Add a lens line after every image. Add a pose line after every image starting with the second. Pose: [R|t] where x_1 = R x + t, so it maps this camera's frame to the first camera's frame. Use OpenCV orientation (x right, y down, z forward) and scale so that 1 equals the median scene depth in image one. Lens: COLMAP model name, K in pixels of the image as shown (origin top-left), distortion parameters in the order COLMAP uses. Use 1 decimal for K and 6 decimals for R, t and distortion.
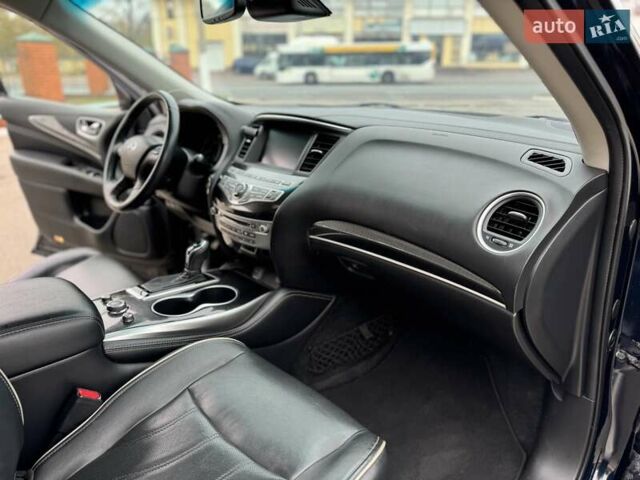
lens RADIAL K [[444.8, 0, 323.7], [0, 444.8, 240.7], [0, 0, 1]] dist [0.047832, -0.046980]
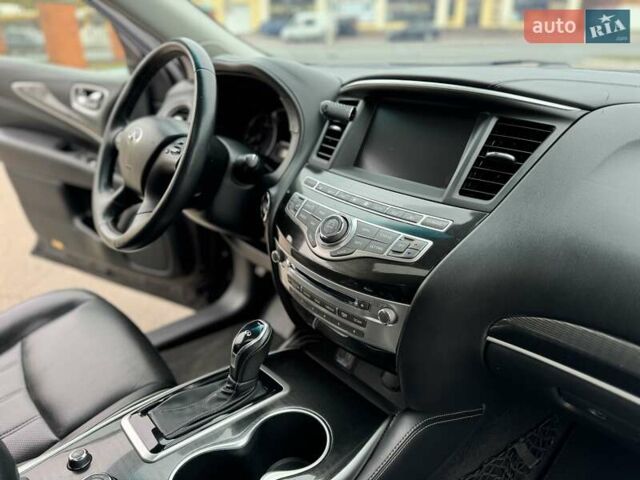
lens RADIAL K [[444.8, 0, 319.7], [0, 444.8, 240.8], [0, 0, 1]] dist [0.047832, -0.046980]
pose [[0.998044, 0.020218, -0.059160, -0.152062], [-0.016105, 0.997473, 0.069197, -0.119209], [0.060410, -0.068109, 0.995847, 0.425730]]
